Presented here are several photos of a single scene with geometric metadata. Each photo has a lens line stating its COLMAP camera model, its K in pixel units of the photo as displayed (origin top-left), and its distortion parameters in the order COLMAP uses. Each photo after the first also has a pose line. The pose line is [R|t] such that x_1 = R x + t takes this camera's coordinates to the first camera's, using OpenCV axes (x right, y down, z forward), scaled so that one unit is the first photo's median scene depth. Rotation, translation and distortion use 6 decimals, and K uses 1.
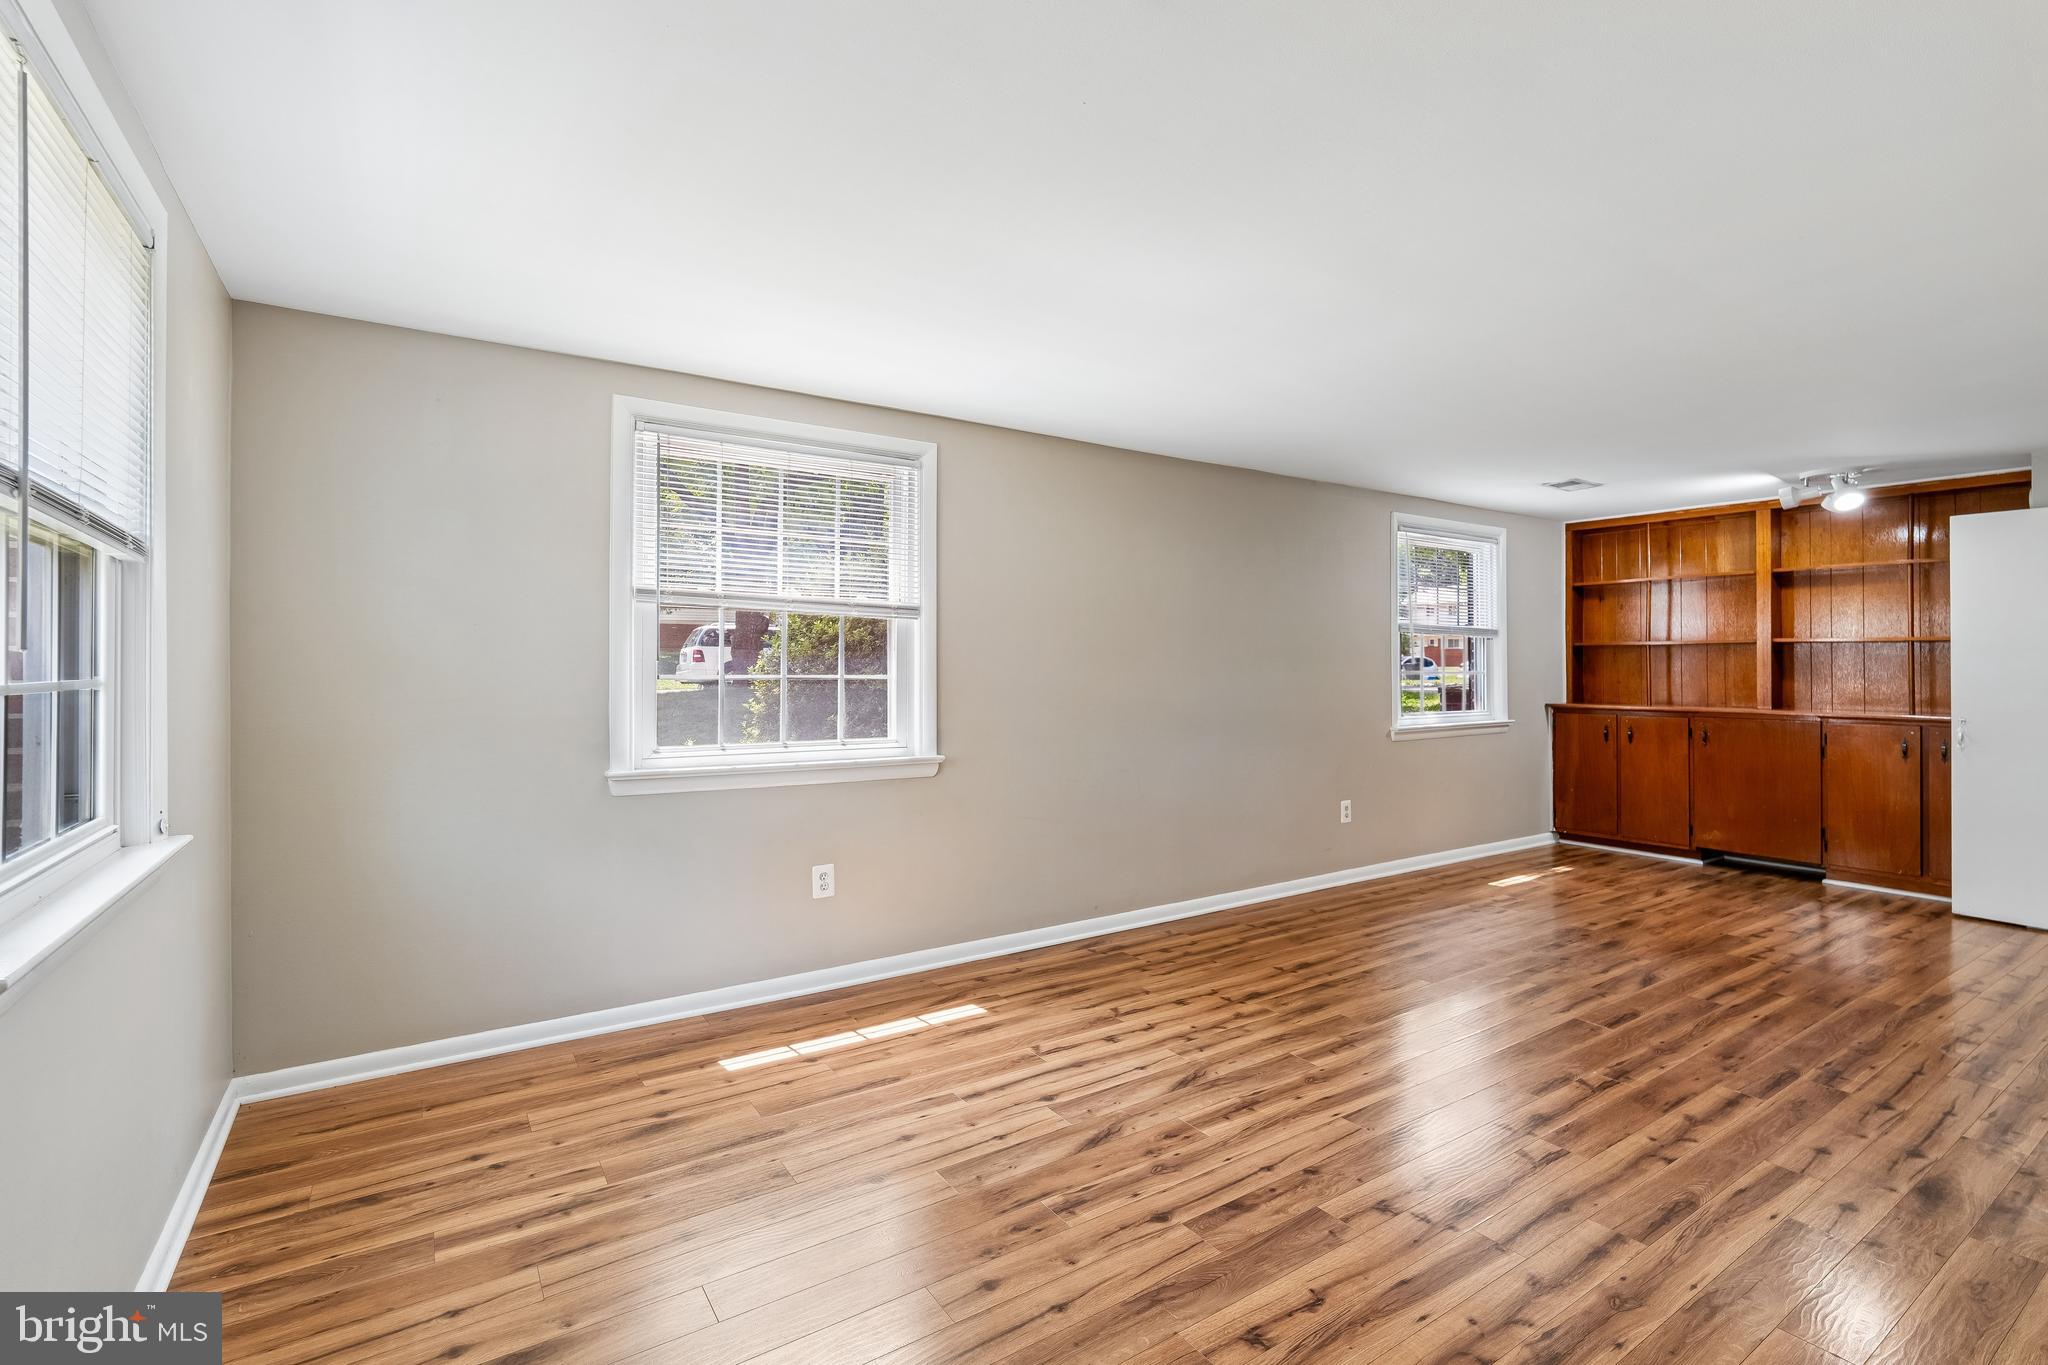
lens RADIAL K [[914.8, 0, 1048.9], [0, 914.8, 672.6], [0, 0, 1]] dist [-0.001831, 0.000043]
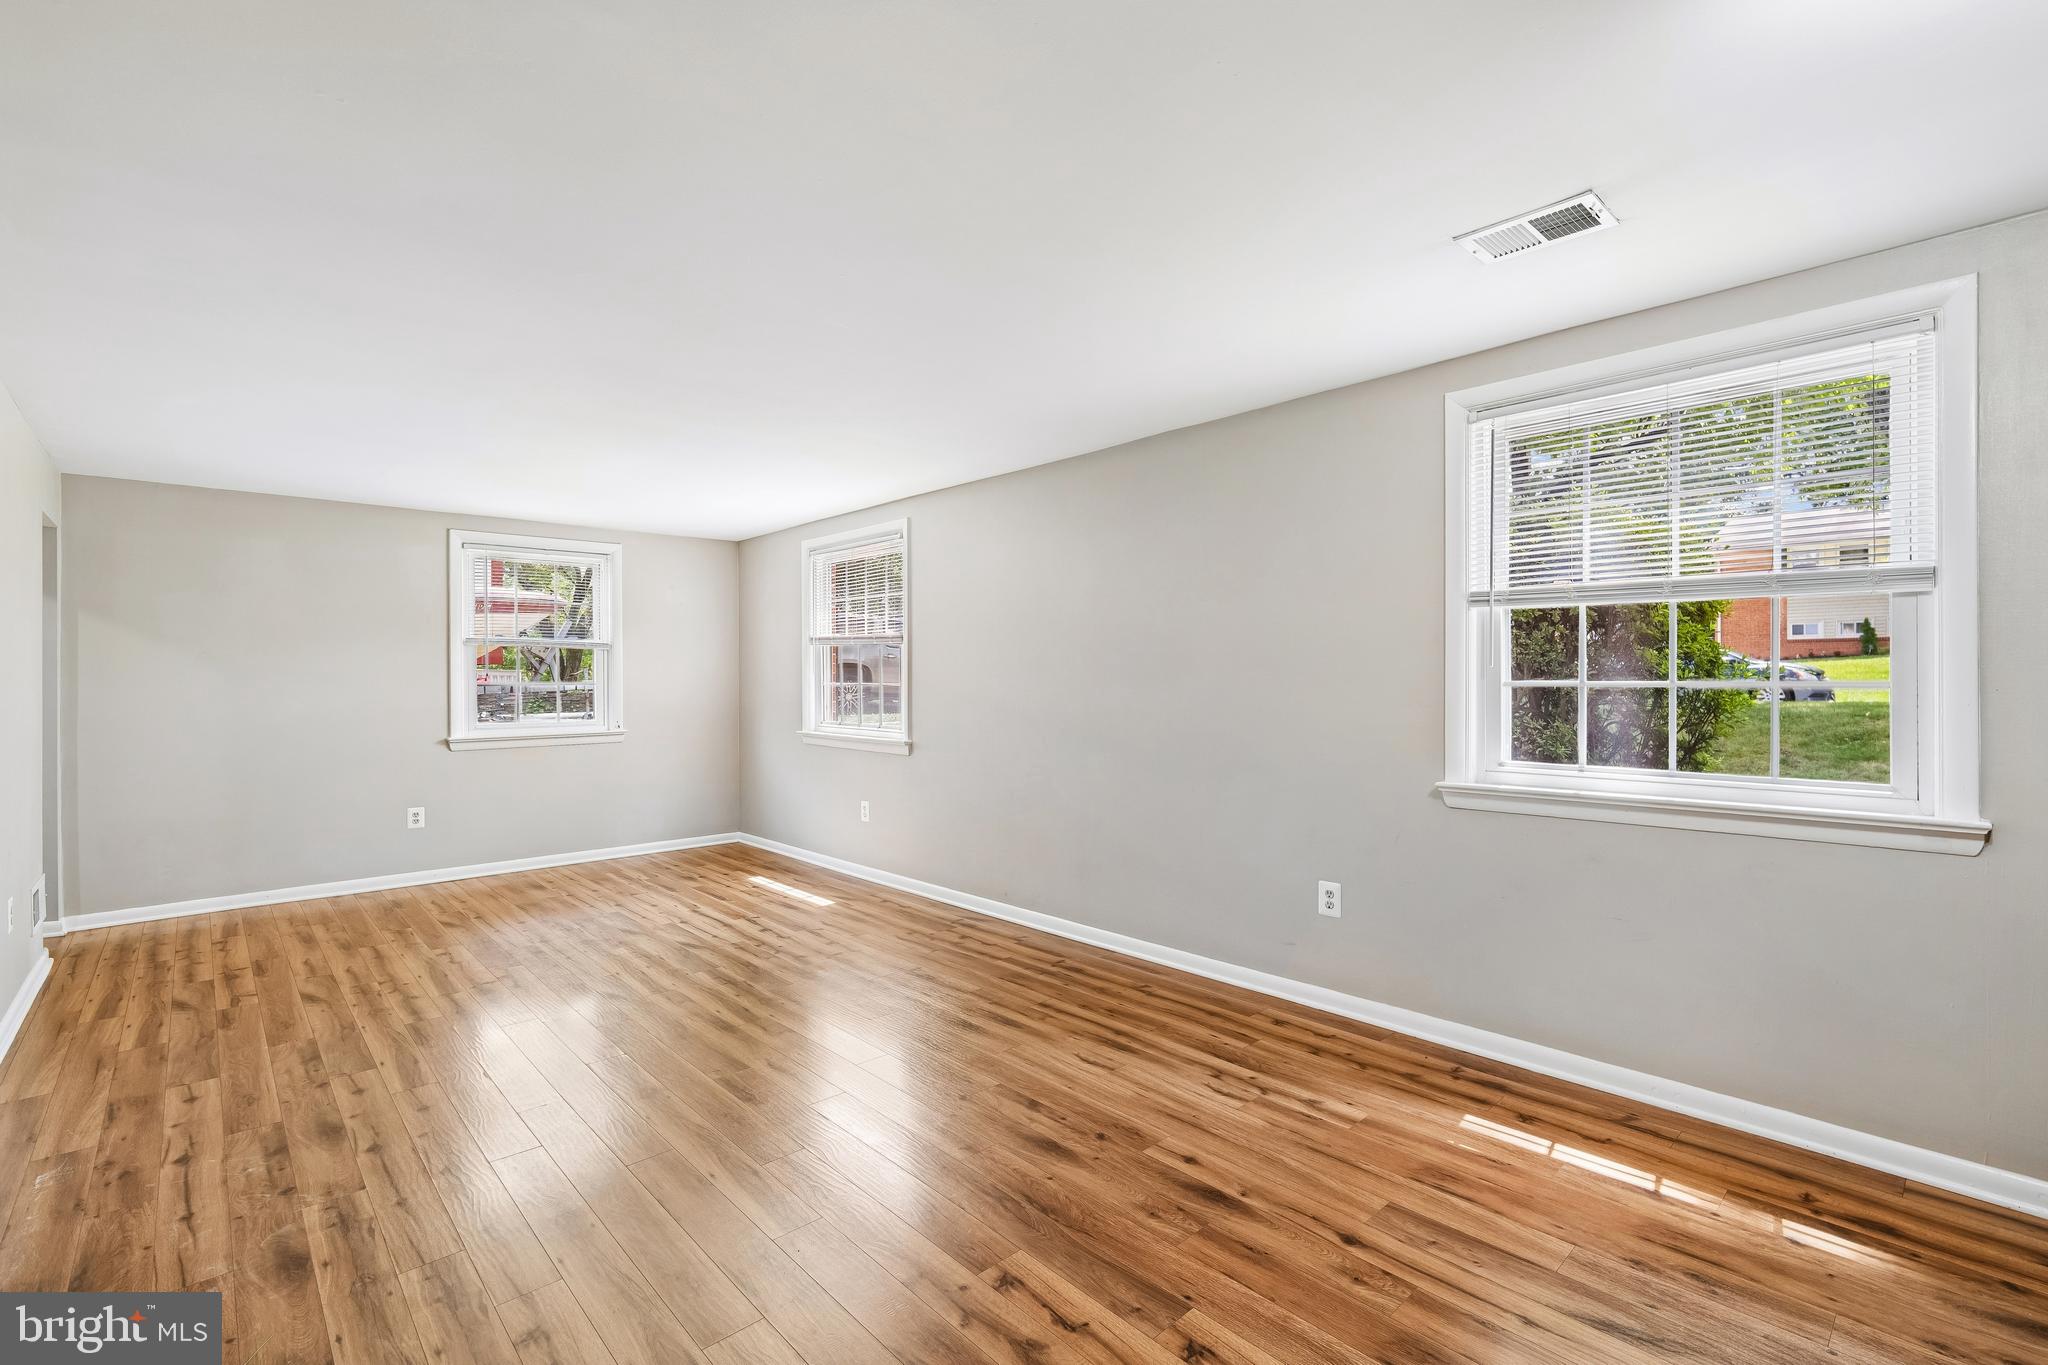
lens RADIAL K [[914.8, 0, 1048.9], [0, 914.8, 672.6], [0, 0, 1]] dist [-0.001831, 0.000043]
pose [[0.162086, -0.008074, -0.986744, 1.601915], [-0.000414, 0.999966, -0.008250, -0.003251], [0.986777, 0.001746, 0.162077, 1.210145]]
